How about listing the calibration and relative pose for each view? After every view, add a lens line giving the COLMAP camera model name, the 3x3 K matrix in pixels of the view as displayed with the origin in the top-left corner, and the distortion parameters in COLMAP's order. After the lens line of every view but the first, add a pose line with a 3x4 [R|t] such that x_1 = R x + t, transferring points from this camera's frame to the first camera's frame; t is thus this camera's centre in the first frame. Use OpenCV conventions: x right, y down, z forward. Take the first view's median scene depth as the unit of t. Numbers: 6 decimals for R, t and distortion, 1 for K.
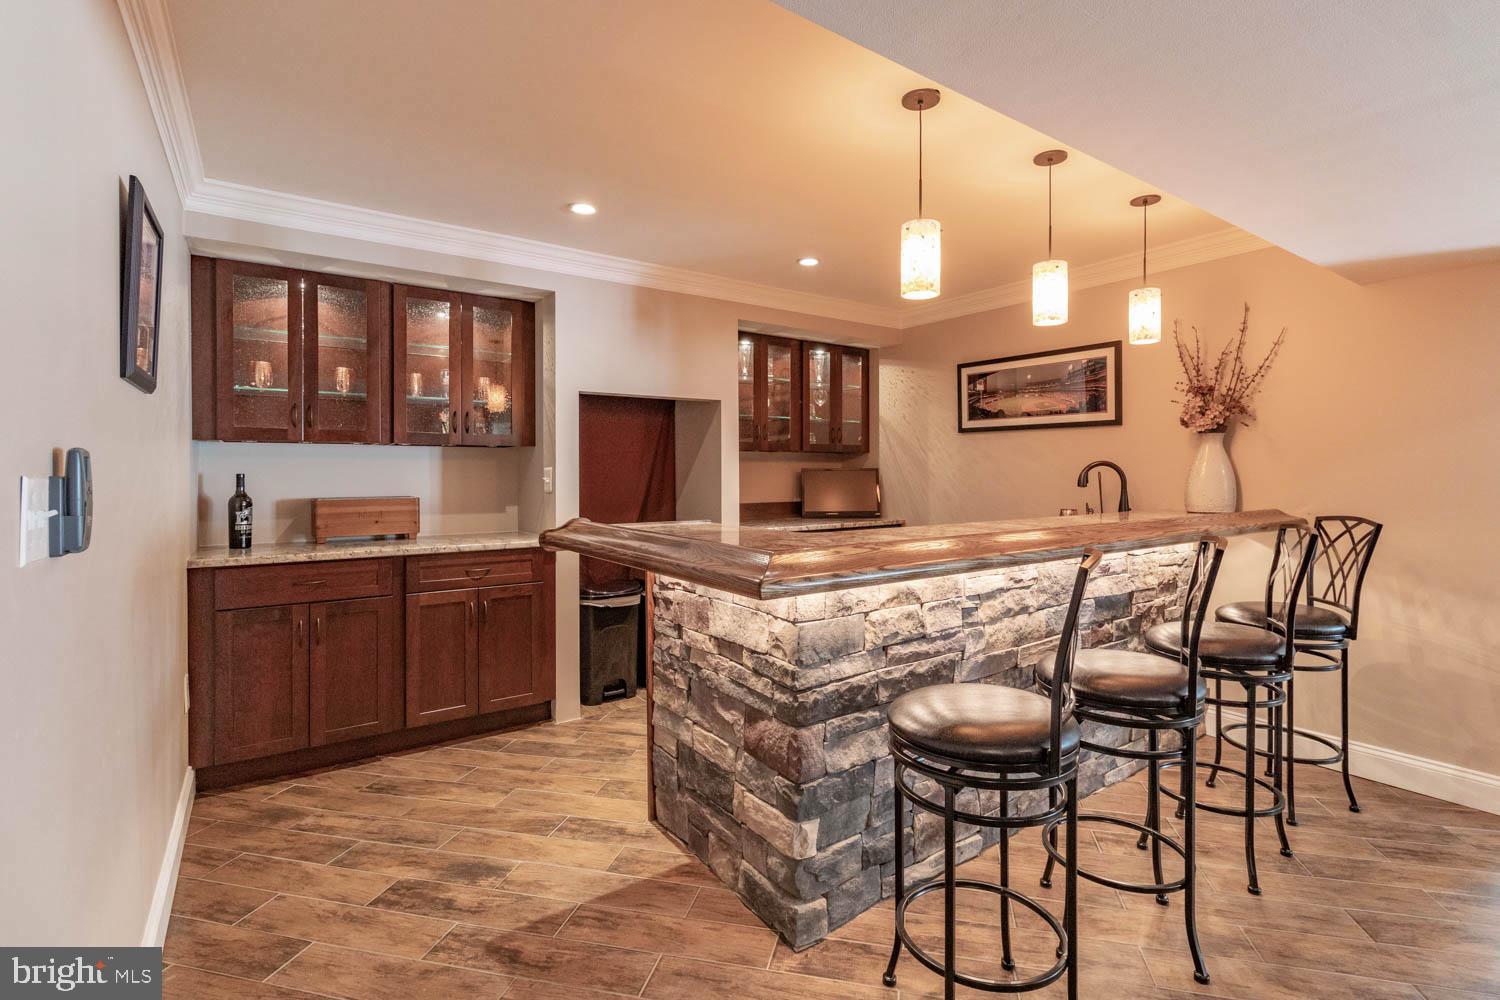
lens RADIAL K [[662.7, 0, 750.4], [0, 662.7, 473.1], [0, 0, 1]] dist [0.000145, 0.000343]
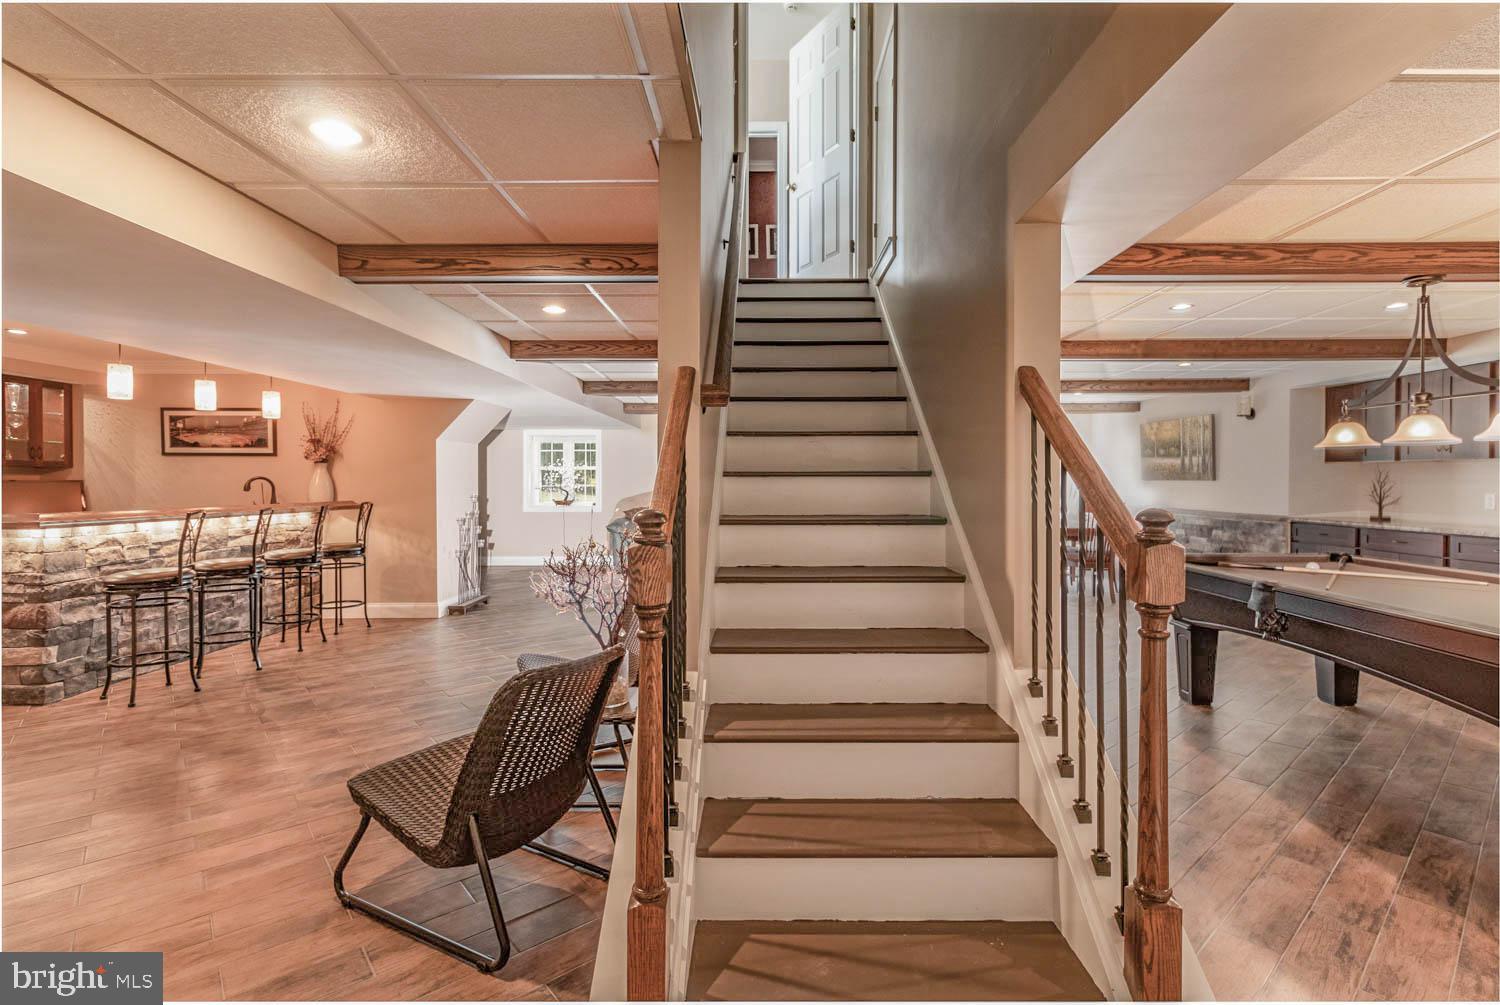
lens RADIAL K [[687.7, 0, 755.9], [0, 687.7, 489.3], [0, 0, 1]] dist [0.002603, 0.000250]
pose [[0.557943, -0.006708, 0.829852, -0.418897], [0.003026, 0.999977, 0.006049, 0.013924], [-0.829874, -0.000864, 0.557951, -1.822644]]
